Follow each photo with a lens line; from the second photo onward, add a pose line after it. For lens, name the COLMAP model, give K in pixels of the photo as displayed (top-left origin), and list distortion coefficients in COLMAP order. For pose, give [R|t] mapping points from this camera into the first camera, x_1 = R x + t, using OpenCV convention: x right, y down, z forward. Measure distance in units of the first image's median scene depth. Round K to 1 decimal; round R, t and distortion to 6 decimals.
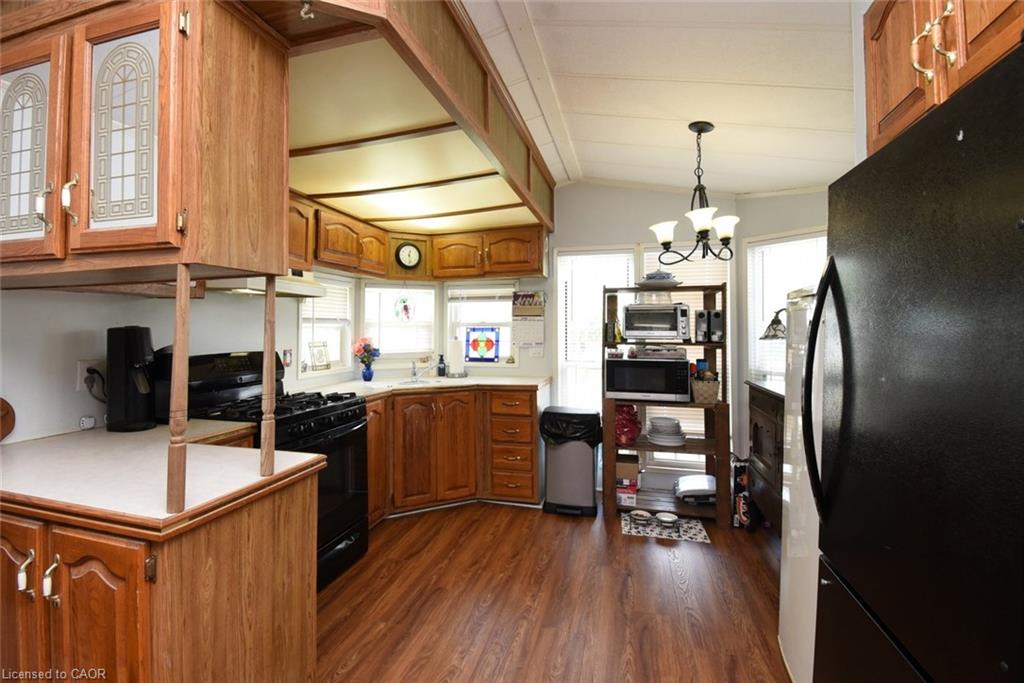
lens RADIAL K [[443.9, 0, 477.6], [0, 443.9, 317.3], [0, 0, 1]] dist [0.004974, -0.011382]
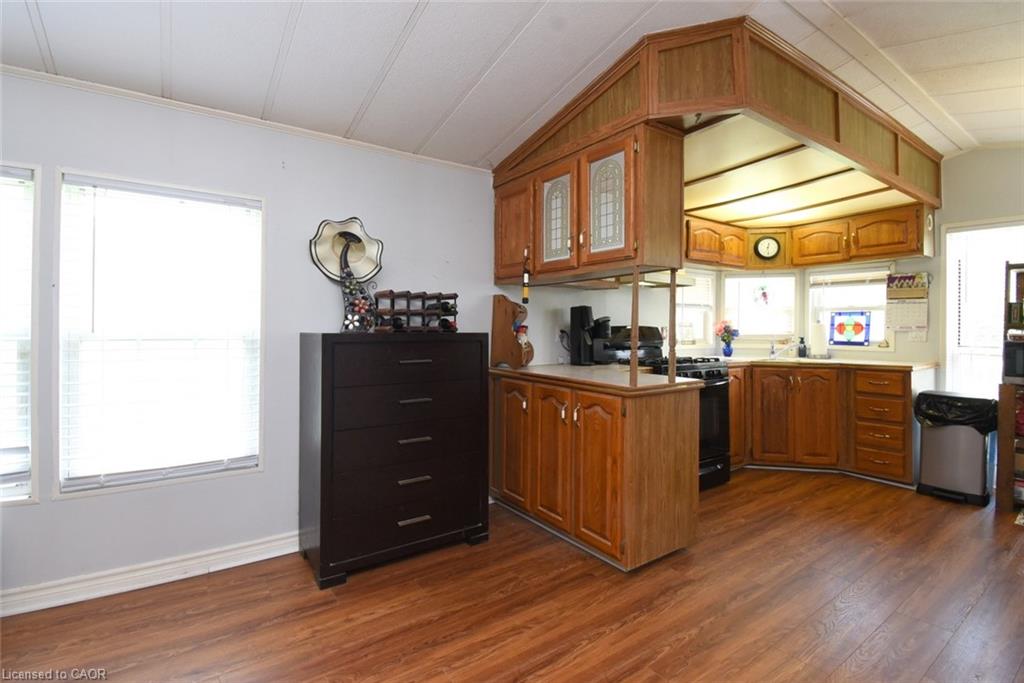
lens RADIAL K [[443.9, 0, 511.0], [0, 443.9, 319.3], [0, 0, 1]] dist [0.004974, -0.011382]
pose [[0.774124, 0.002753, -0.633028, 0.071783], [0.001570, 0.999979, 0.006269, 0.044218], [0.633032, -0.005847, 0.774104, -0.373368]]
